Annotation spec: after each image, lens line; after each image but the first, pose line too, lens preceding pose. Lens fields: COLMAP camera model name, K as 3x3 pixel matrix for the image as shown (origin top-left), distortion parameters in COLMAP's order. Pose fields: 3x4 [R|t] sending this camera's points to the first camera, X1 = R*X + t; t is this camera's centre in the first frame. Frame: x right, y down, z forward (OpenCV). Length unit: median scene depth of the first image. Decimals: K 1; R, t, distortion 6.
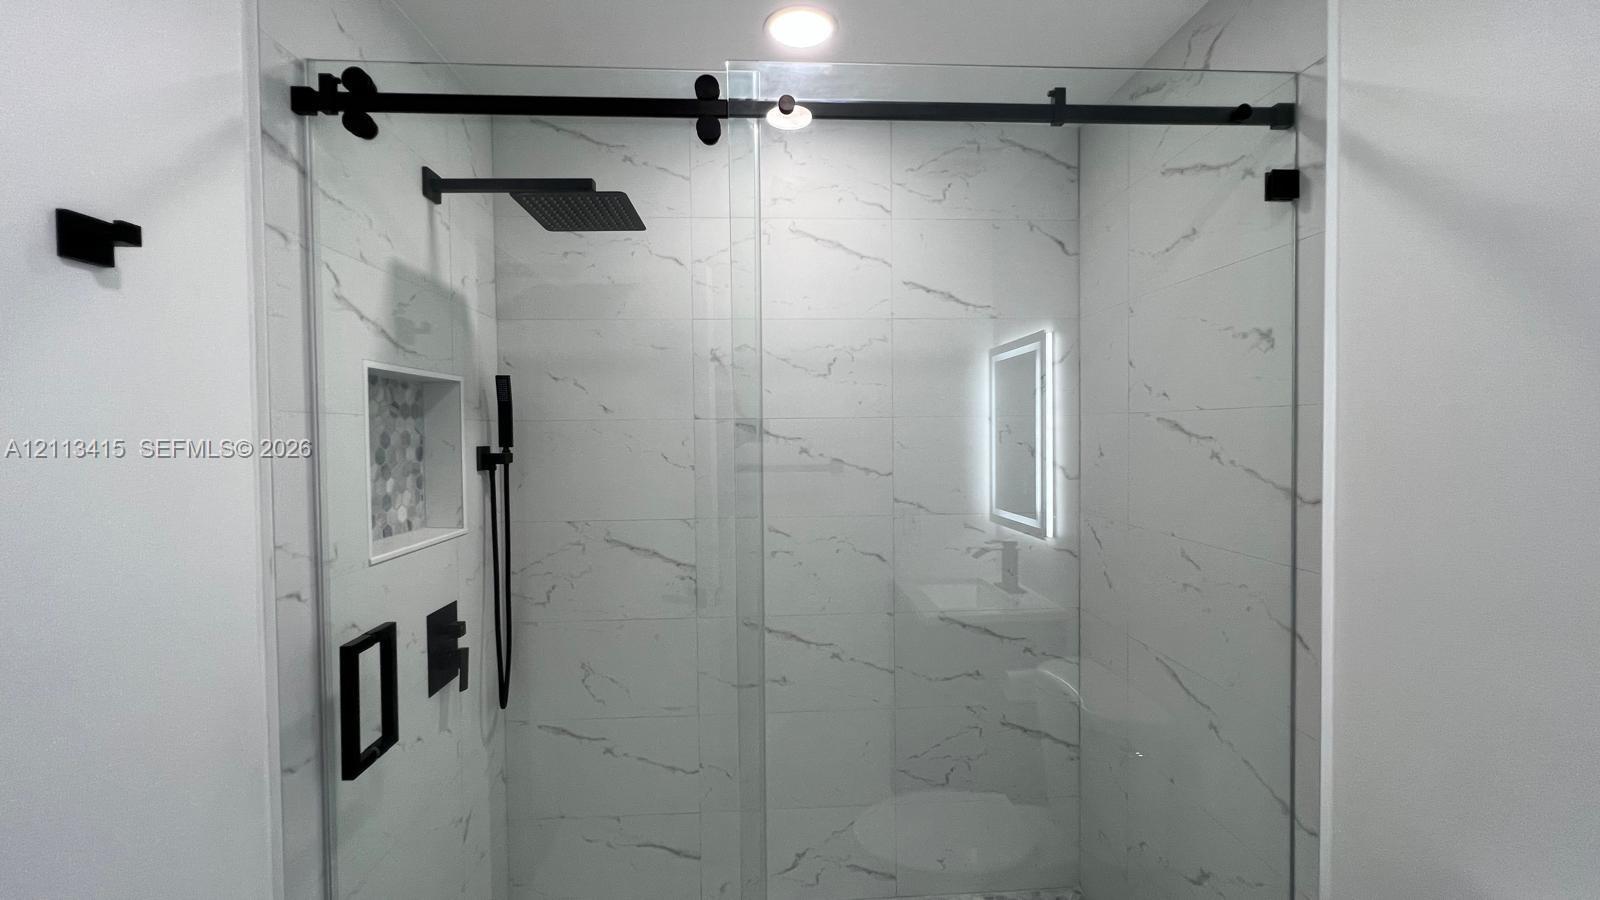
lens RADIAL K [[638.8, 0, 799.8], [0, 638.8, 450.9], [0, 0, 1]] dist [-0.000718, -0.000037]
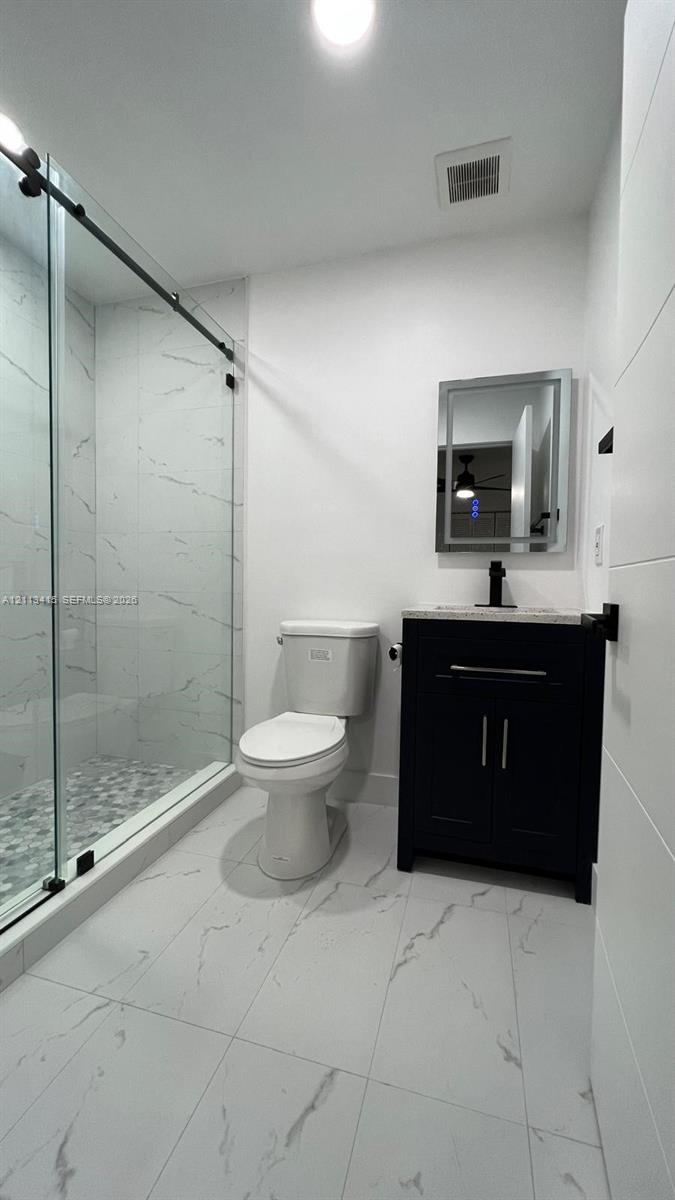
lens RADIAL K [[479.1, 0, 334.0], [0, 479.1, 601.3], [0, 0, 1]] dist [-0.000718, -0.000037]
pose [[0.341904, -0.022822, 0.939458, -0.741086], [0.007081, 0.999739, 0.021710, 0.341890], [-0.939708, -0.000771, 0.341977, -0.046066]]
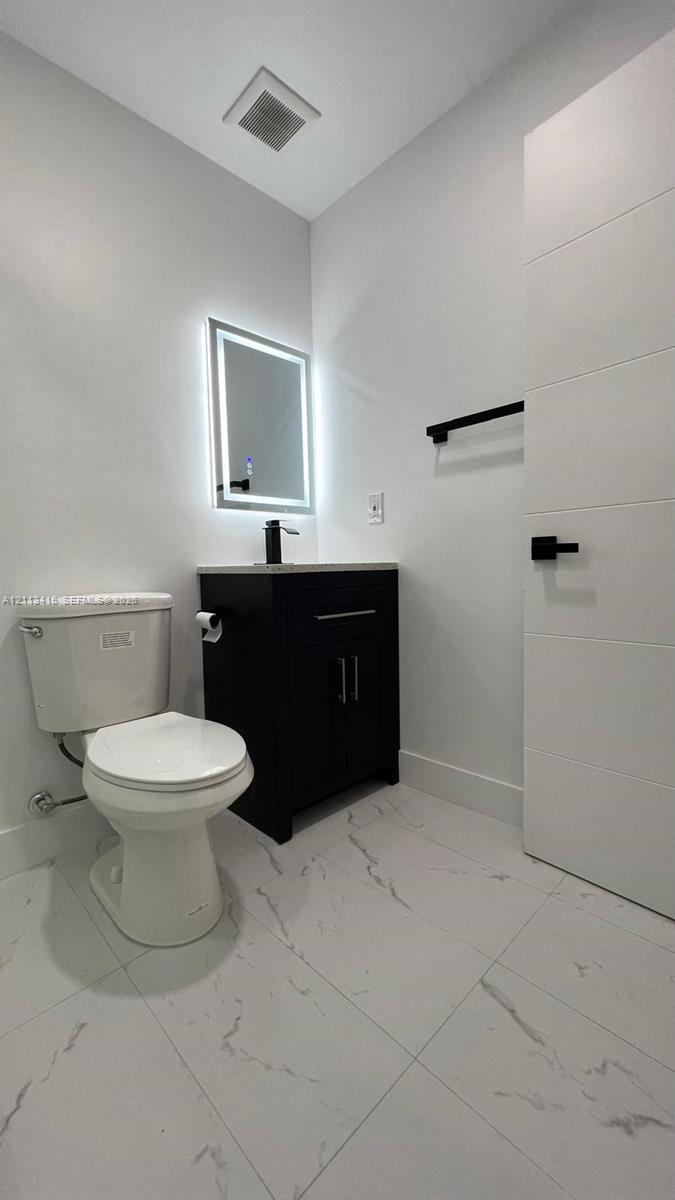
lens RADIAL K [[479.1, 0, 337.1], [0, 479.1, 601.7], [0, 0, 1]] dist [-0.000718, -0.000037]
pose [[-0.651805, -0.032841, 0.757675, -0.507250], [0.045411, 0.995579, 0.082218, 0.387090], [-0.757026, 0.087997, -0.647432, 0.739117]]
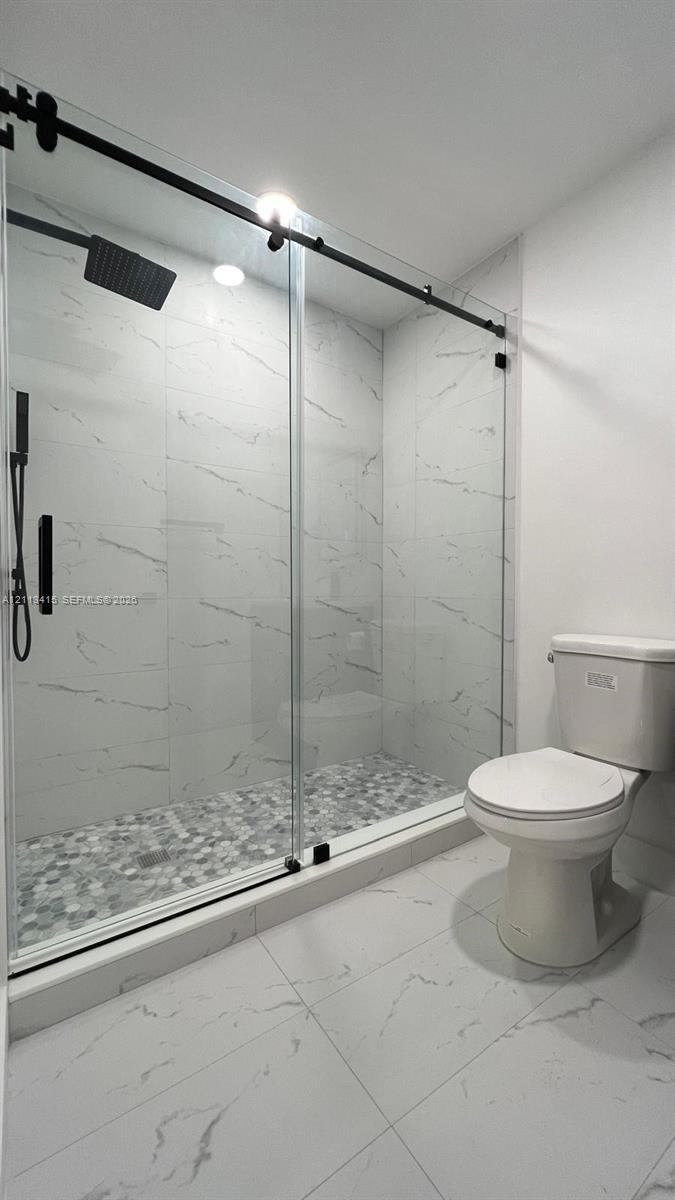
lens RADIAL K [[479.1, 0, 336.5], [0, 479.1, 600.8], [0, 0, 1]] dist [-0.000718, -0.000037]
pose [[0.860032, -0.004243, 0.510222, -0.500287], [0.004391, 0.999990, 0.000914, 0.348303], [-0.510221, 0.001454, 0.860042, -0.141849]]
